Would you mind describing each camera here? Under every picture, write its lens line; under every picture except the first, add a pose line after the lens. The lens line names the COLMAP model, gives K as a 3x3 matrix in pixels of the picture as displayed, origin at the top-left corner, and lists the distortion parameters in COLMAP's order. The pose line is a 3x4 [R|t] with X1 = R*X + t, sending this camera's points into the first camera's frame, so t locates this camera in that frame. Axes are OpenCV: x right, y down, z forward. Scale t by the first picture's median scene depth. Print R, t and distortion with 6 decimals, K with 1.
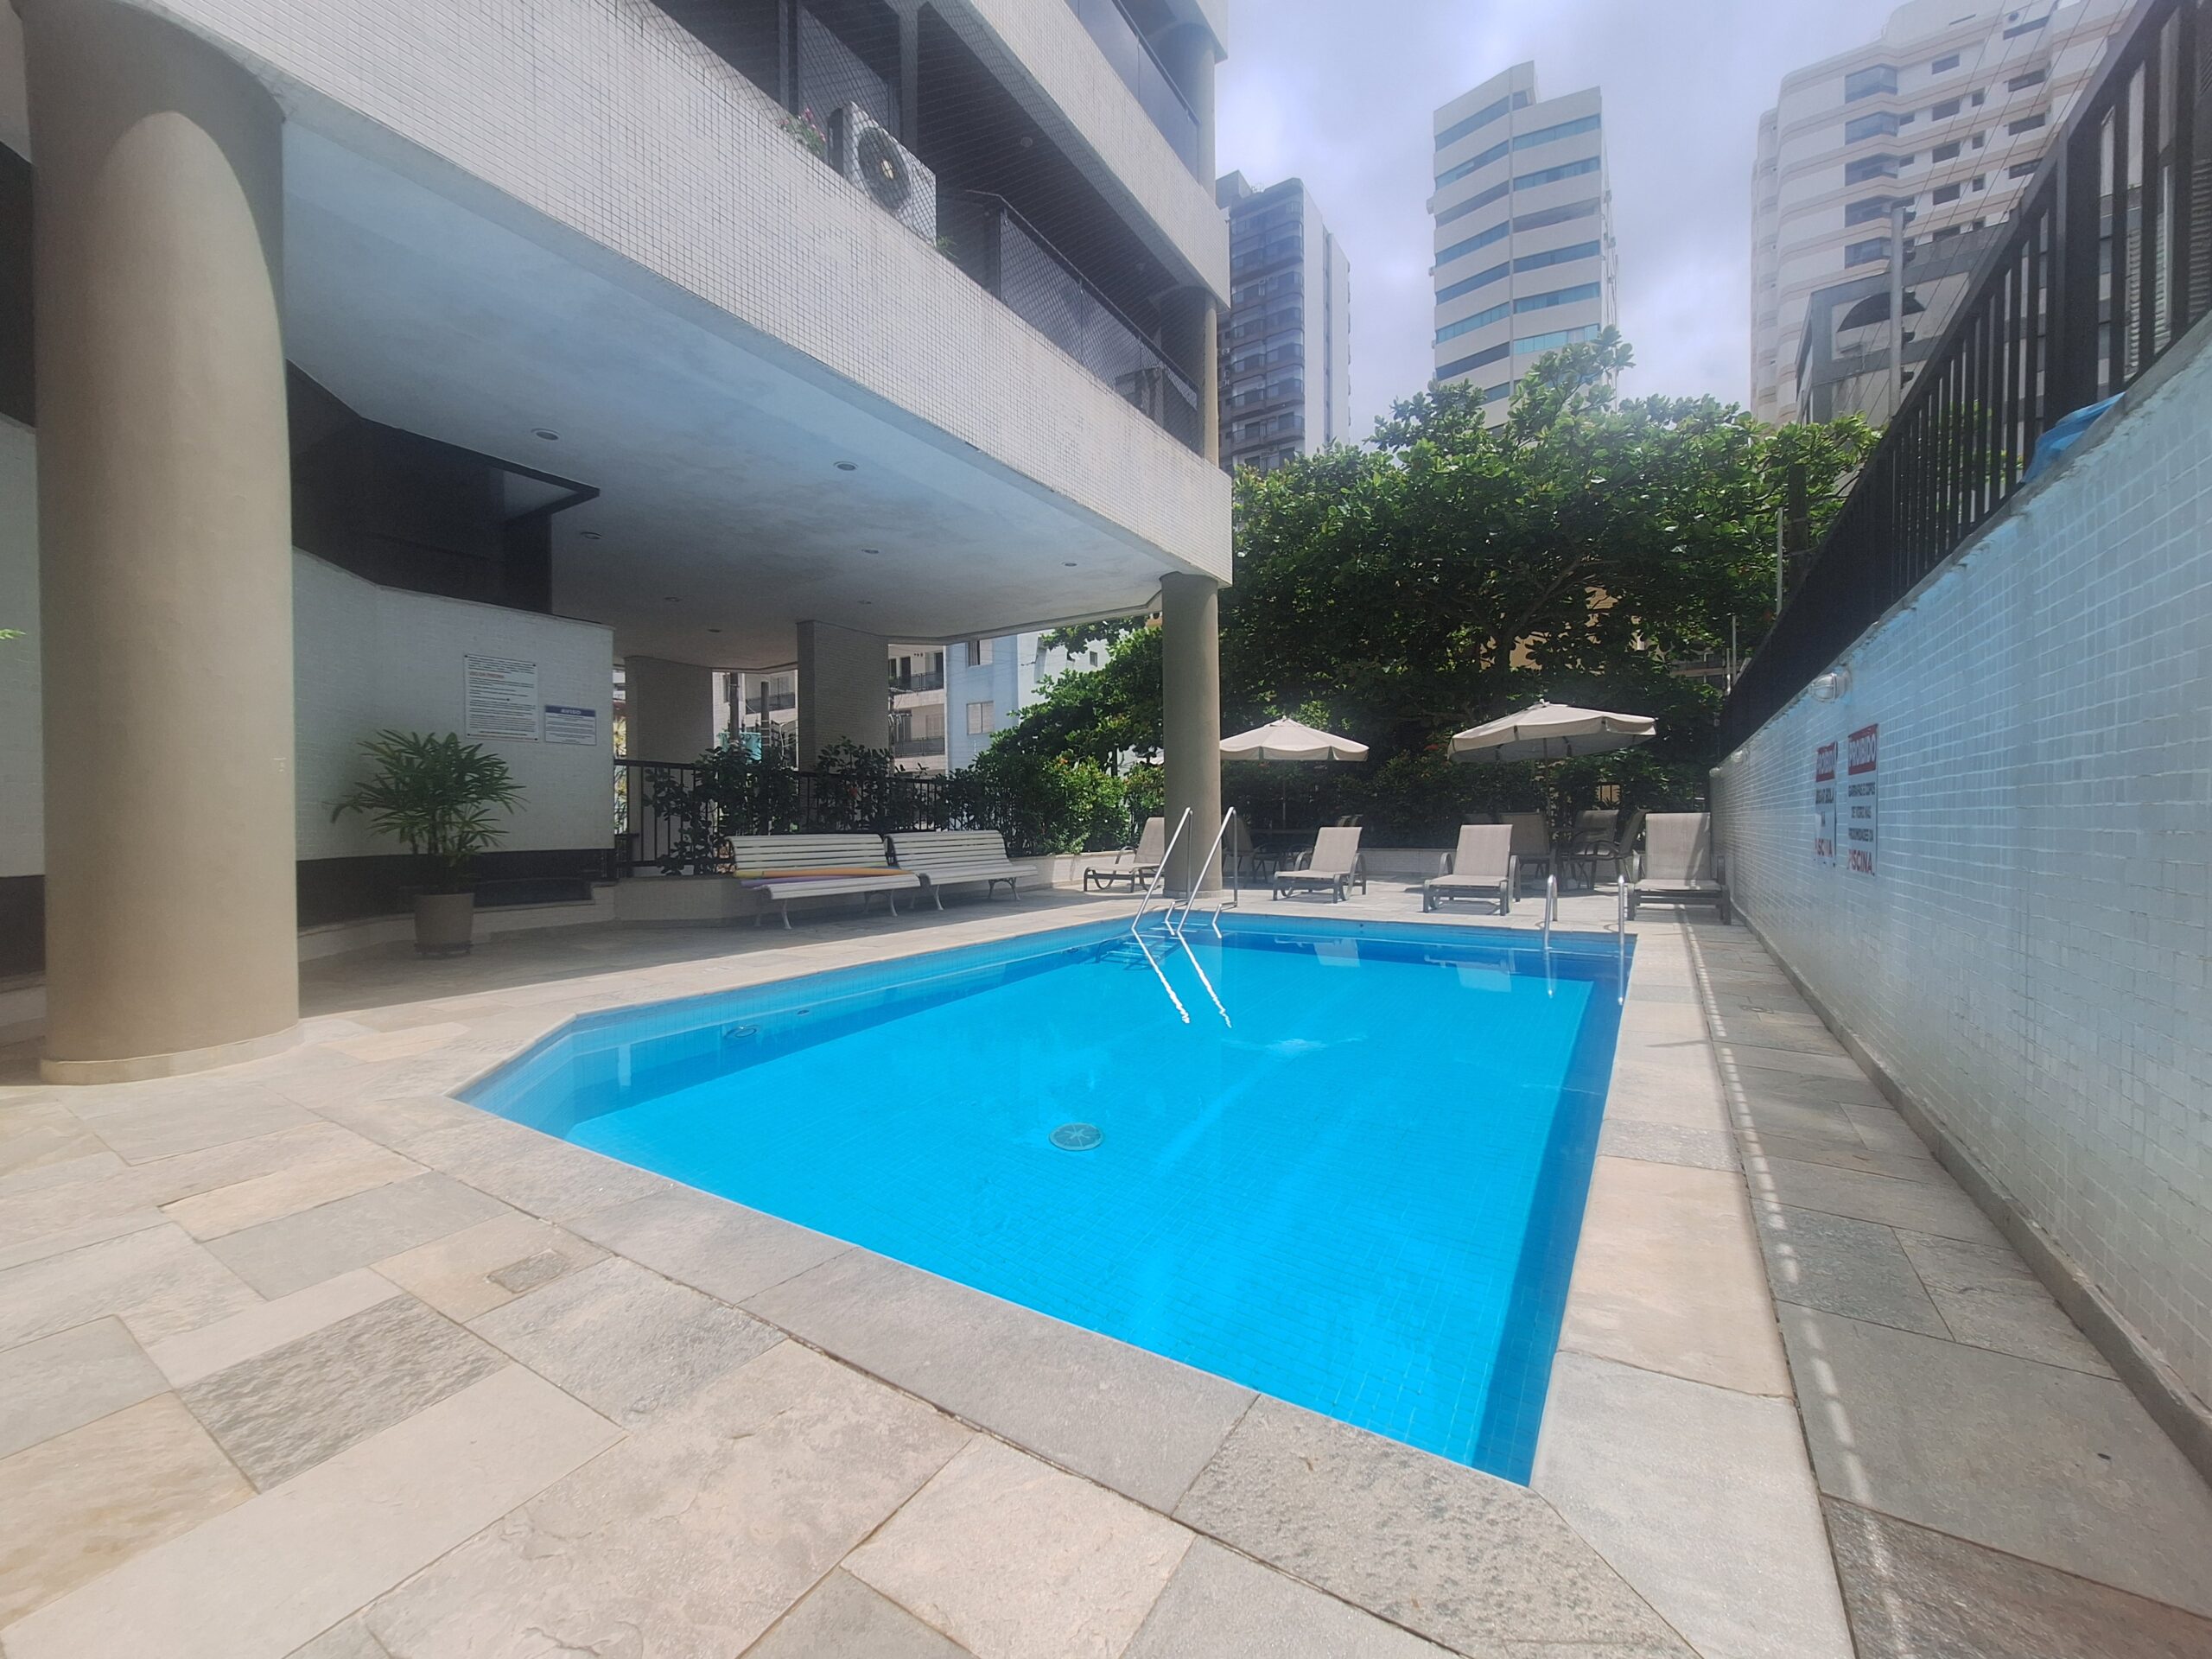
lens RADIAL K [[873.4, 0, 1106.3], [0, 873.4, 833.1], [0, 0, 1]] dist [0.001483, -0.002877]
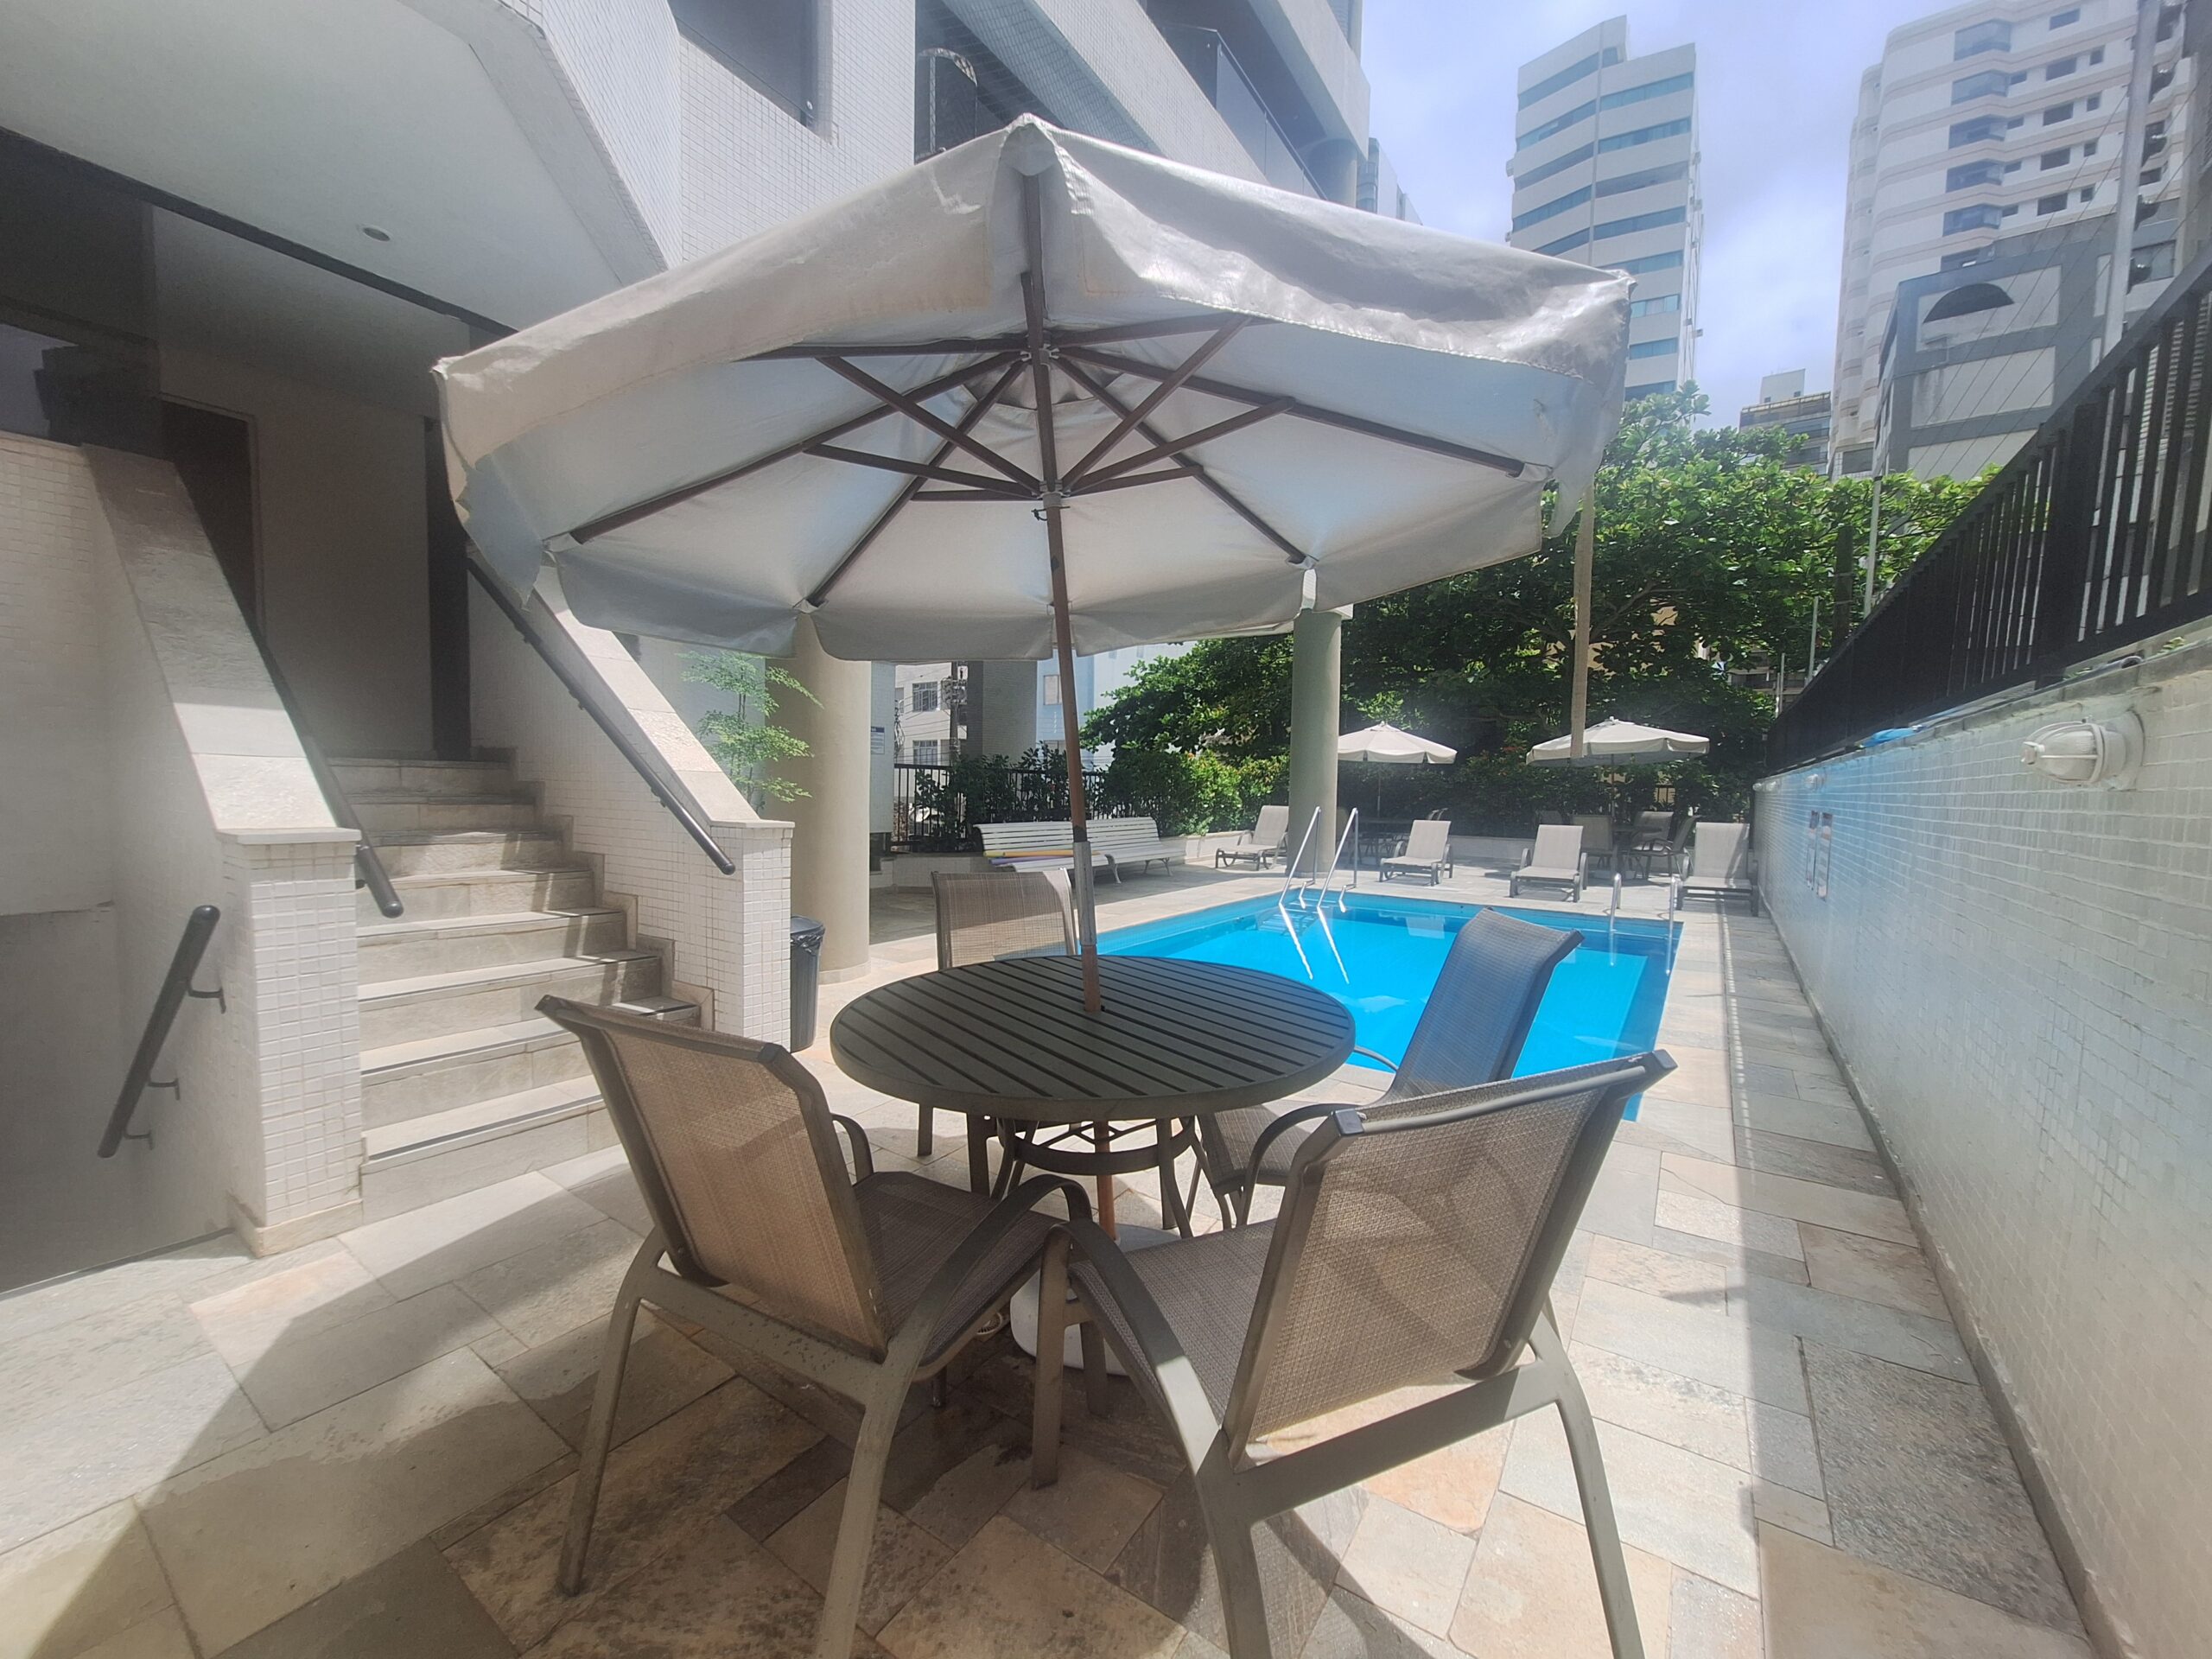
lens RADIAL K [[873.4, 0, 1106.9], [0, 873.4, 833.9], [0, 0, 1]] dist [0.001483, -0.002877]
pose [[0.998753, 0.028731, -0.040820, -0.114013], [-0.026758, 0.998485, 0.048075, -0.031002], [0.042139, -0.046922, 0.998009, -0.187122]]
